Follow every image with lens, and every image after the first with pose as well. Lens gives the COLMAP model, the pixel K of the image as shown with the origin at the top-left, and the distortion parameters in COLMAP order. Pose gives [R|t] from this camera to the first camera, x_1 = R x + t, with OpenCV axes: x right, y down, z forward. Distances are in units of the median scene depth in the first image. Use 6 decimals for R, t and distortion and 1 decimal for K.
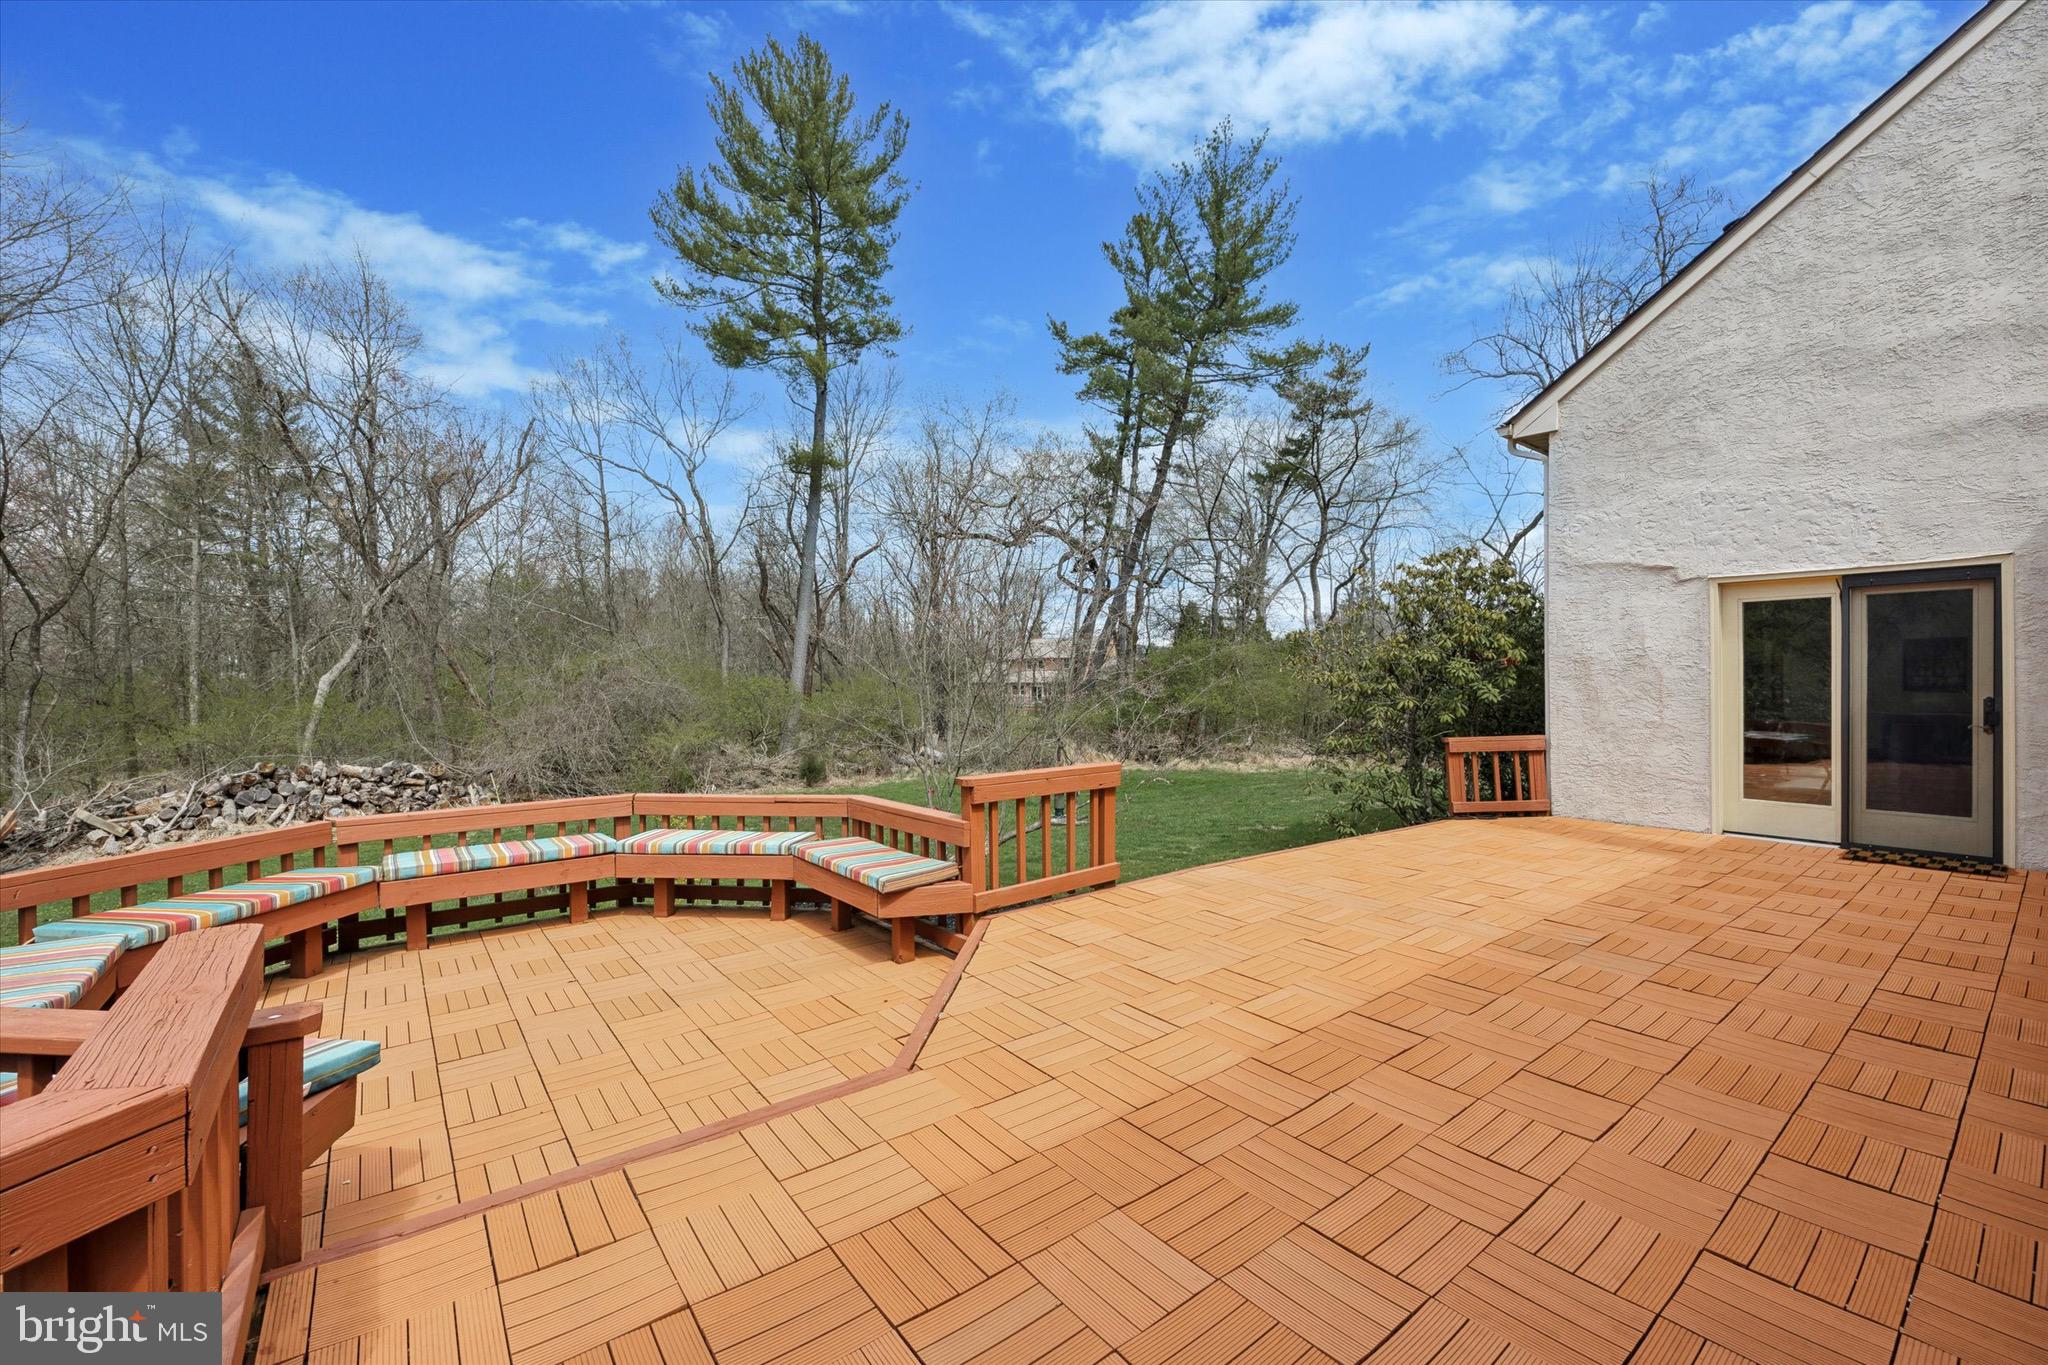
lens RADIAL K [[856.7, 0, 1024.0], [0, 856.7, 682.5], [0, 0, 1]] dist [0.000508, 0.000259]
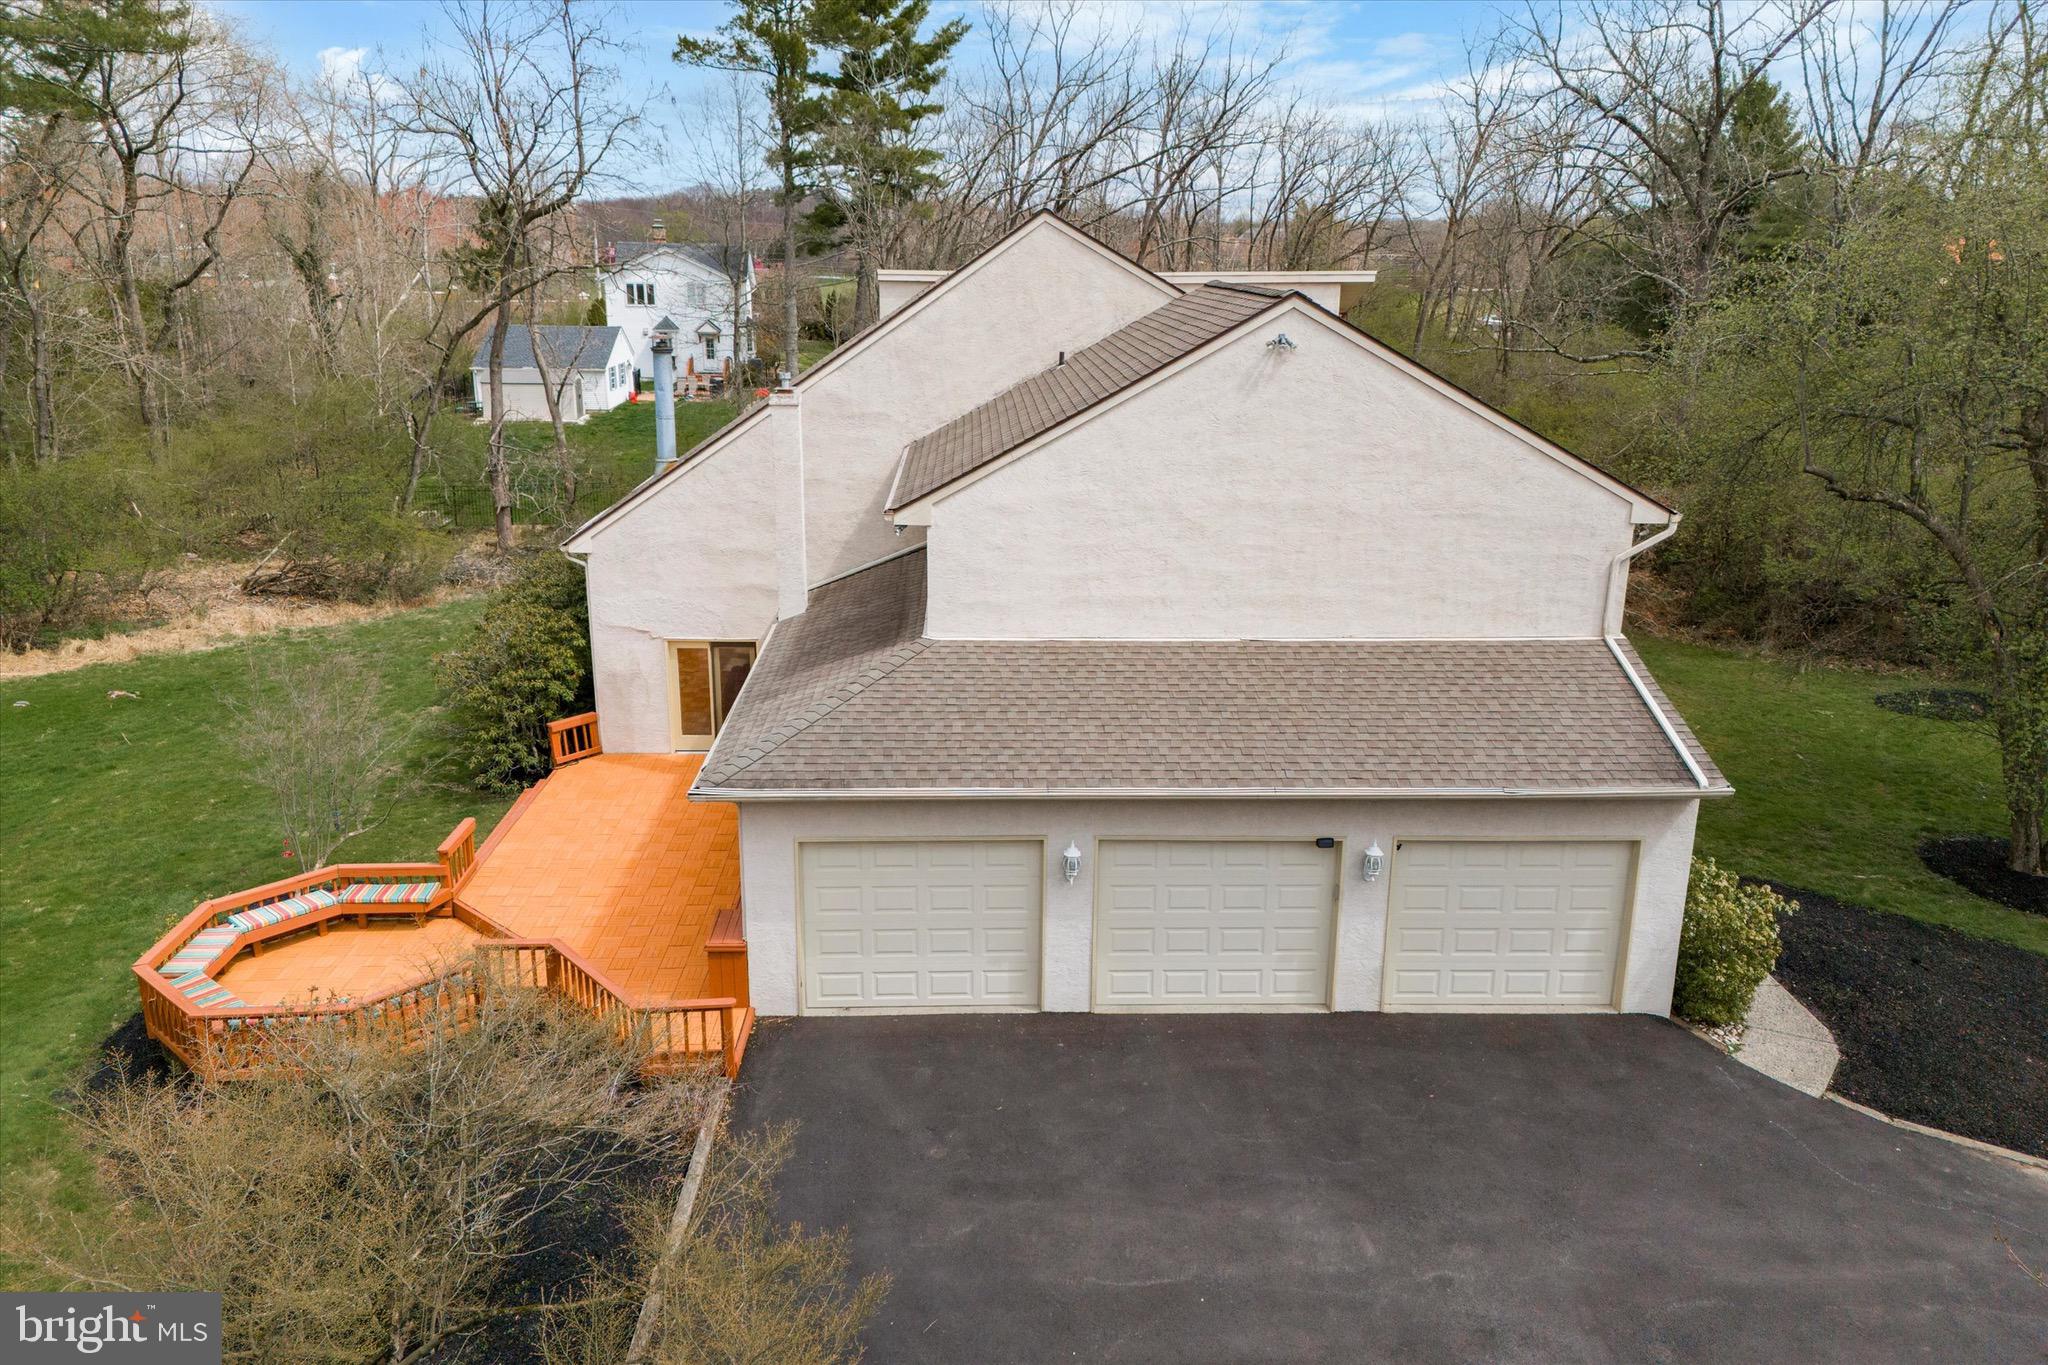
lens RADIAL K [[1392.0, 0, 1024.0], [0, 1392.0, 682.5], [0, 0, 1]] dist [0.001478, 0.001011]
pose [[0.578175, -0.207671, 0.789041, -1.307479], [-0.016729, 0.963845, 0.265937, -0.873306], [-0.815741, -0.166958, 0.553797, -1.515113]]
